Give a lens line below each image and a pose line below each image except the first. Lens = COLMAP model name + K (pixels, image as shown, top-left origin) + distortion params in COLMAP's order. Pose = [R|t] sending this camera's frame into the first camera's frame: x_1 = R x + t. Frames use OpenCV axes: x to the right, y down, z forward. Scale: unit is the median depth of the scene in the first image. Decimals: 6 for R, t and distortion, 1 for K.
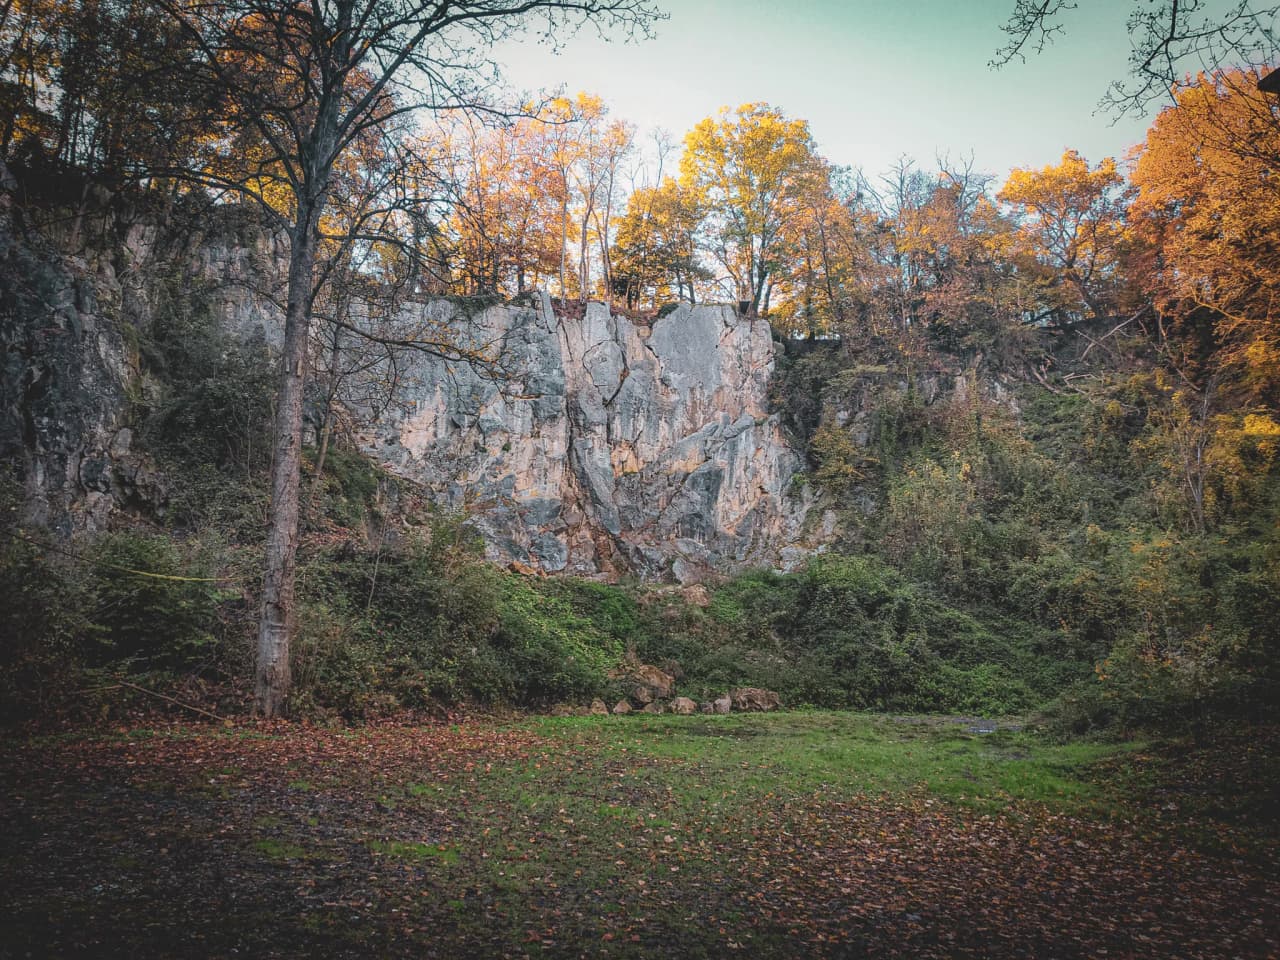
lens RADIAL K [[968.4, 0, 639.4], [0, 968.4, 478.9], [0, 0, 1]] dist [-0.002350, -0.002708]
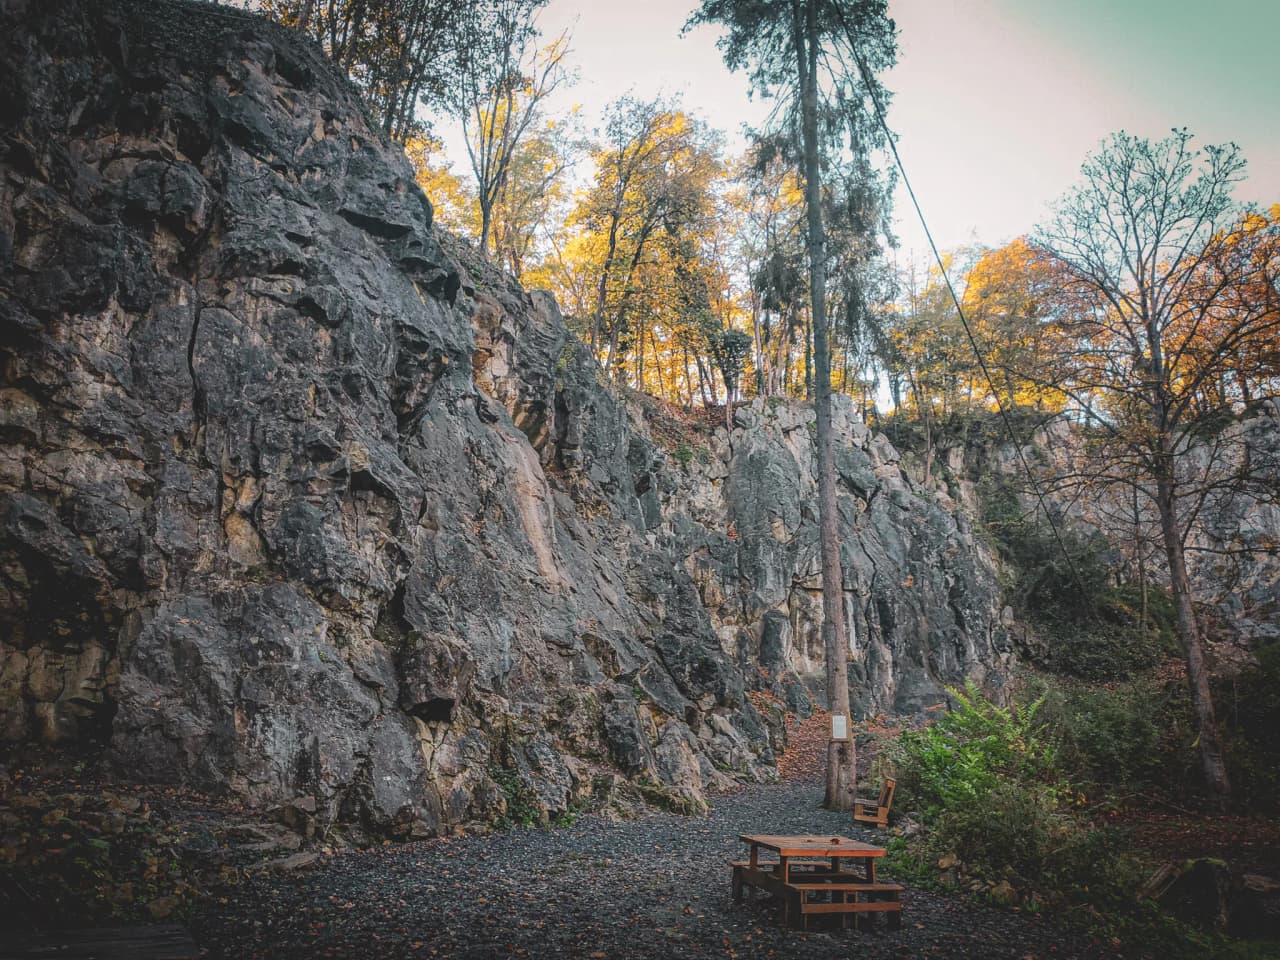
lens RADIAL K [[968.4, 0, 638.9], [0, 968.4, 483.3], [0, 0, 1]] dist [-0.002350, -0.002708]
pose [[0.777312, -0.183744, -0.601685, -0.036372], [0.144714, 0.982974, -0.113228, -0.150529], [0.612245, 0.000941, 0.790667, -0.532137]]
